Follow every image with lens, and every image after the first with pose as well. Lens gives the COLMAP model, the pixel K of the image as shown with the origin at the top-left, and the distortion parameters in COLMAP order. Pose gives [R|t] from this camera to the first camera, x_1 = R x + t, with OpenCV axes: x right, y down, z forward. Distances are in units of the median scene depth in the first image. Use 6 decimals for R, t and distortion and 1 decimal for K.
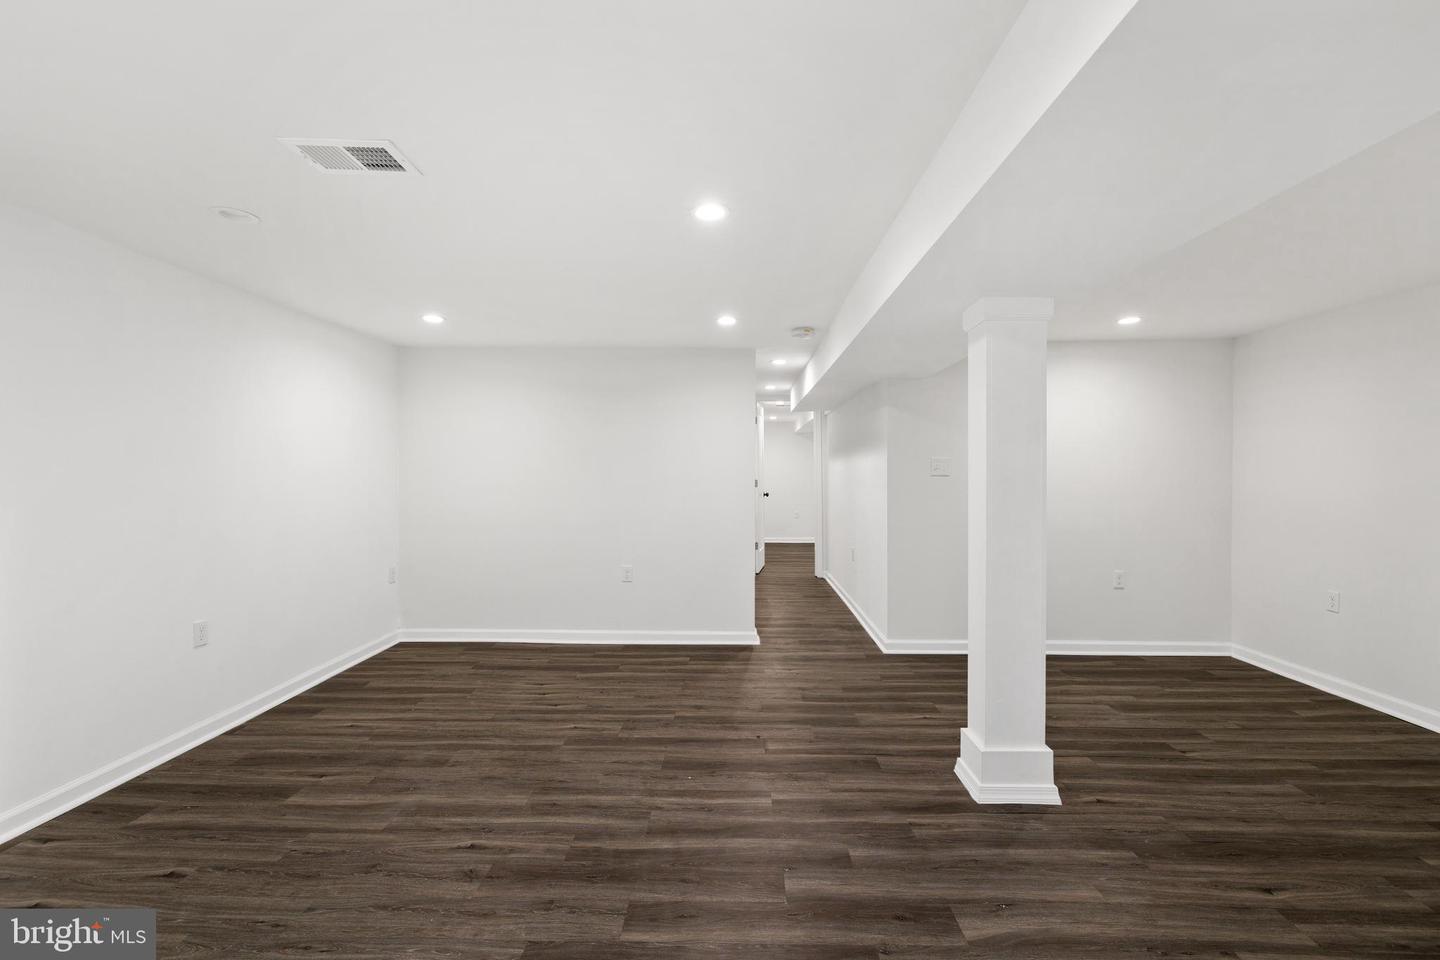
lens RADIAL K [[608.6, 0, 722.9], [0, 608.6, 480.3], [0, 0, 1]] dist [-0.001020, -0.000935]
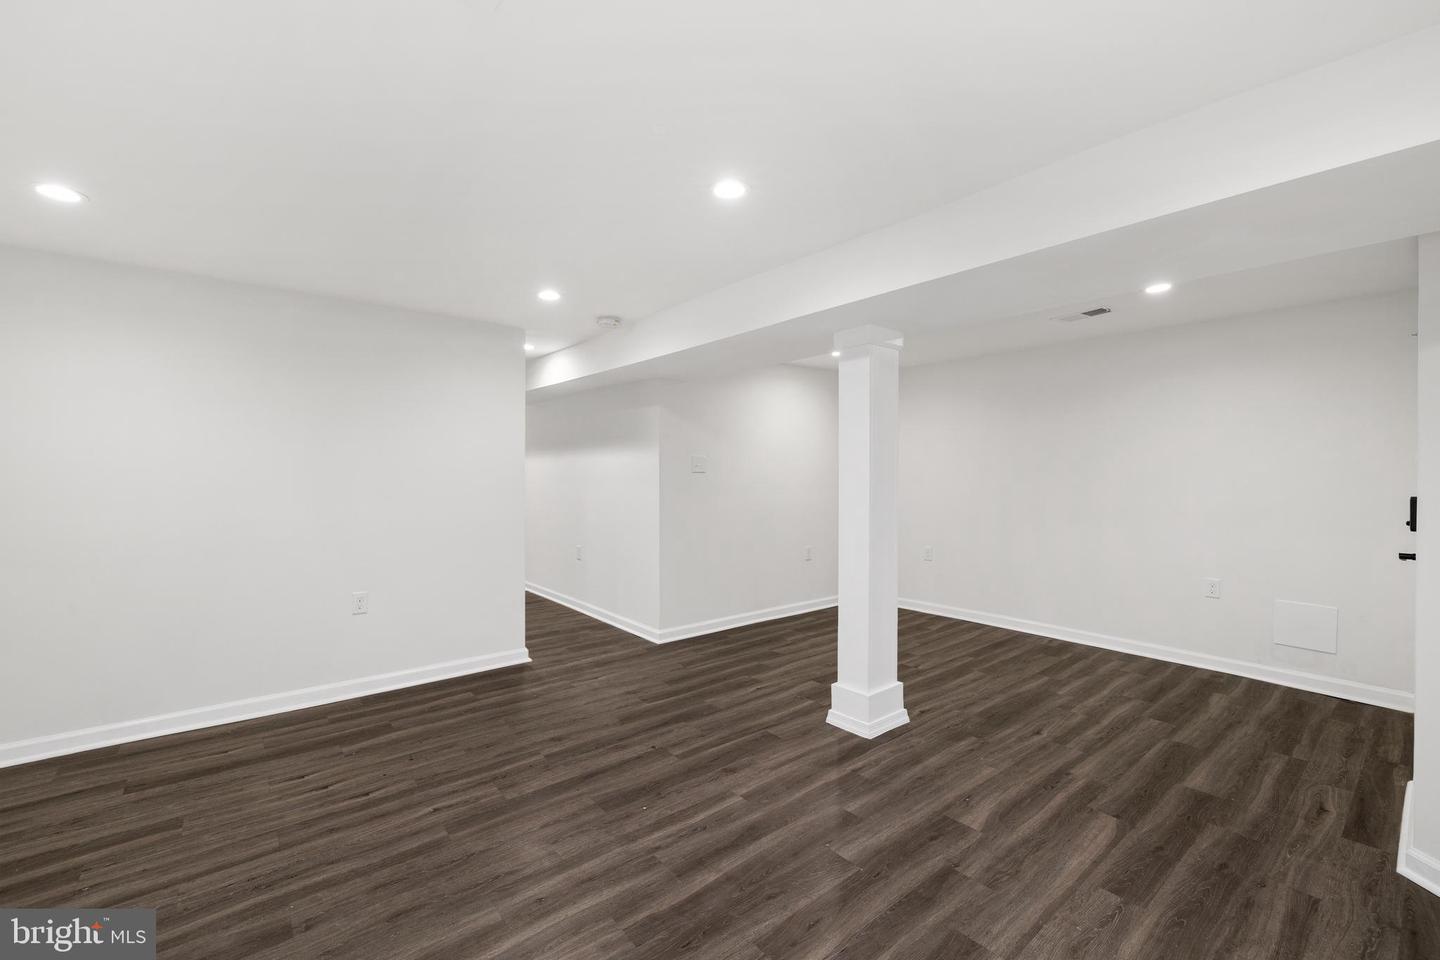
lens RADIAL K [[608.6, 0, 720.2], [0, 608.6, 473.9], [0, 0, 1]] dist [-0.001020, -0.000935]
pose [[0.756012, -0.001482, 0.654556, -0.526733], [0.007802, 0.999947, -0.006748, 0.006044], [-0.654511, 0.010208, 0.755983, 0.237428]]
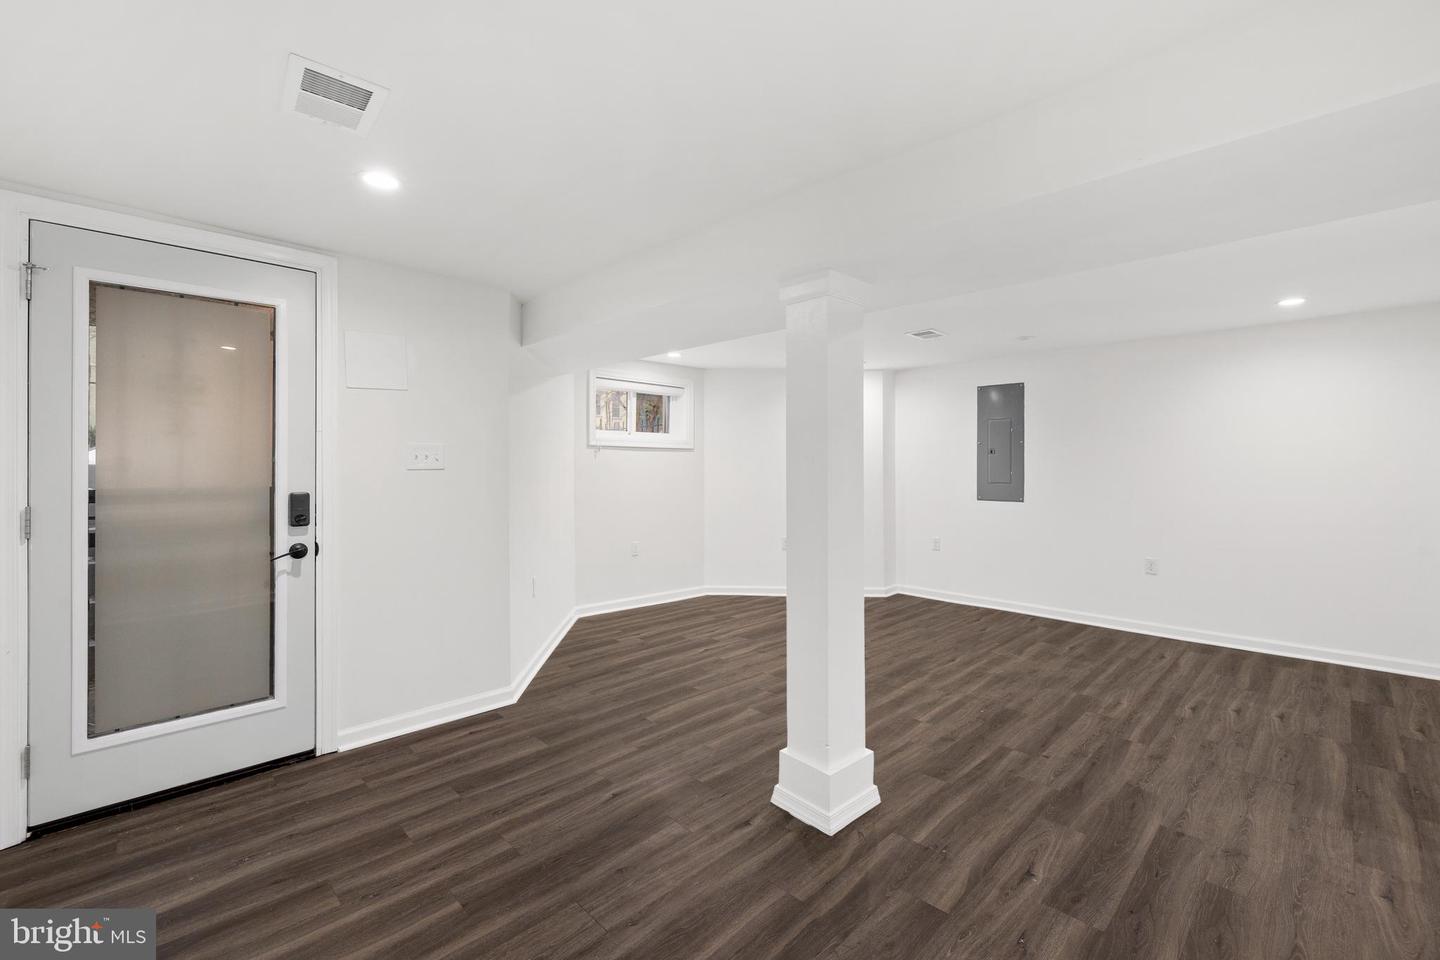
lens RADIAL K [[608.6, 0, 710.3], [0, 608.6, 469.2], [0, 0, 1]] dist [-0.001020, -0.000935]
pose [[-0.710097, 0.002789, -0.704098, 1.142990], [-0.006669, 0.999921, 0.010687, -0.009737], [0.704072, 0.012284, -0.710022, 1.409548]]
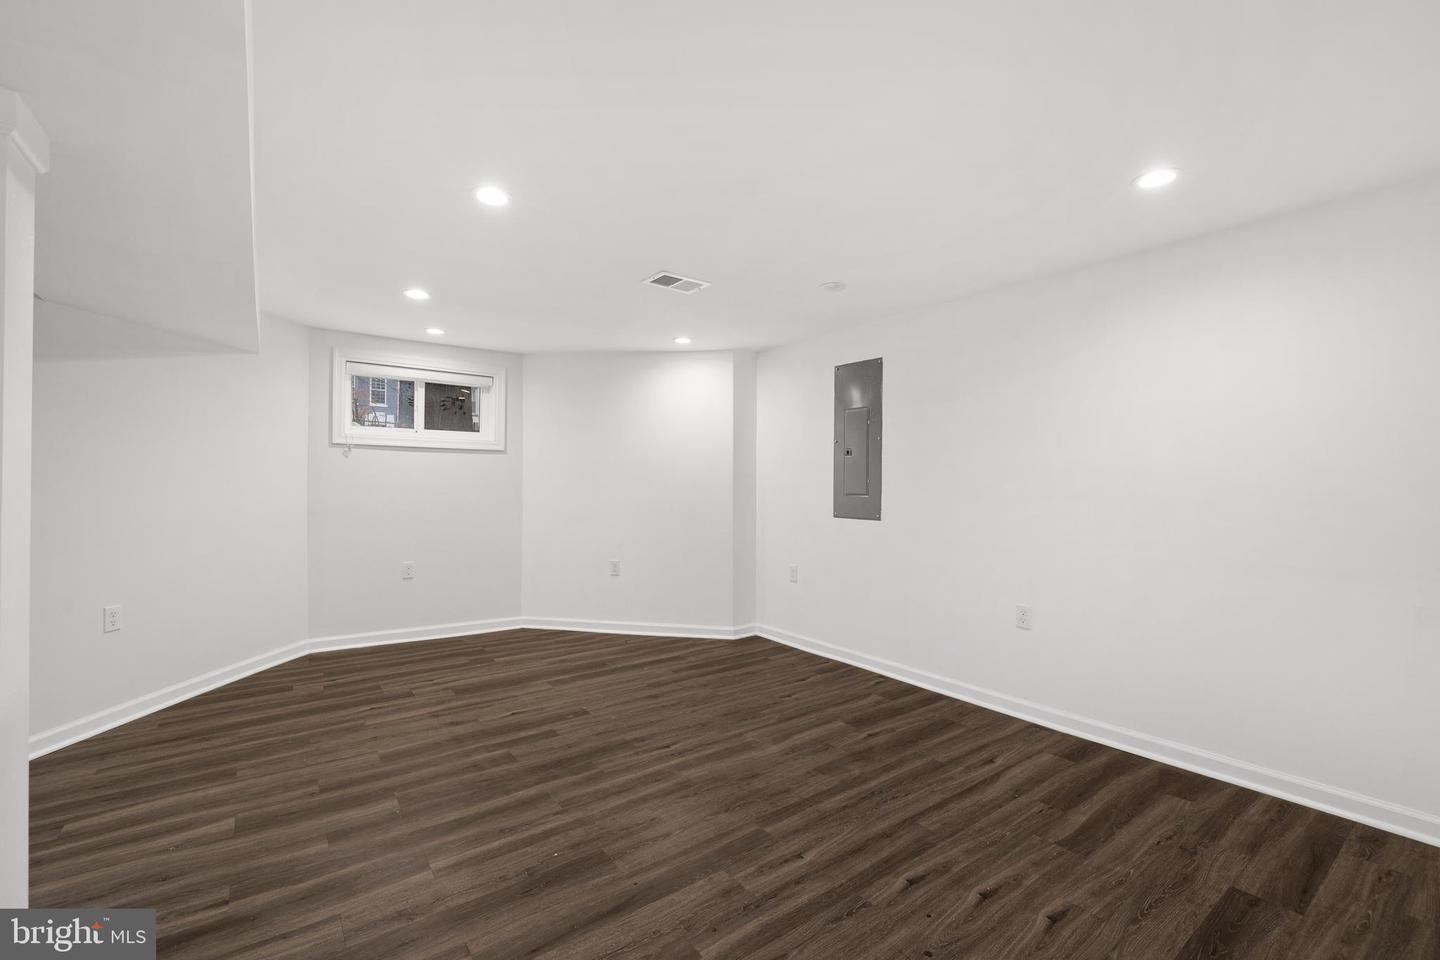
lens RADIAL K [[608.6, 0, 714.7], [0, 608.6, 483.7], [0, 0, 1]] dist [-0.001020, -0.000935]
pose [[-0.792807, -0.007773, -0.609423, 0.239834], [-0.013332, 0.999901, 0.004589, 0.022421], [0.609327, 0.011763, -0.792832, 1.629939]]
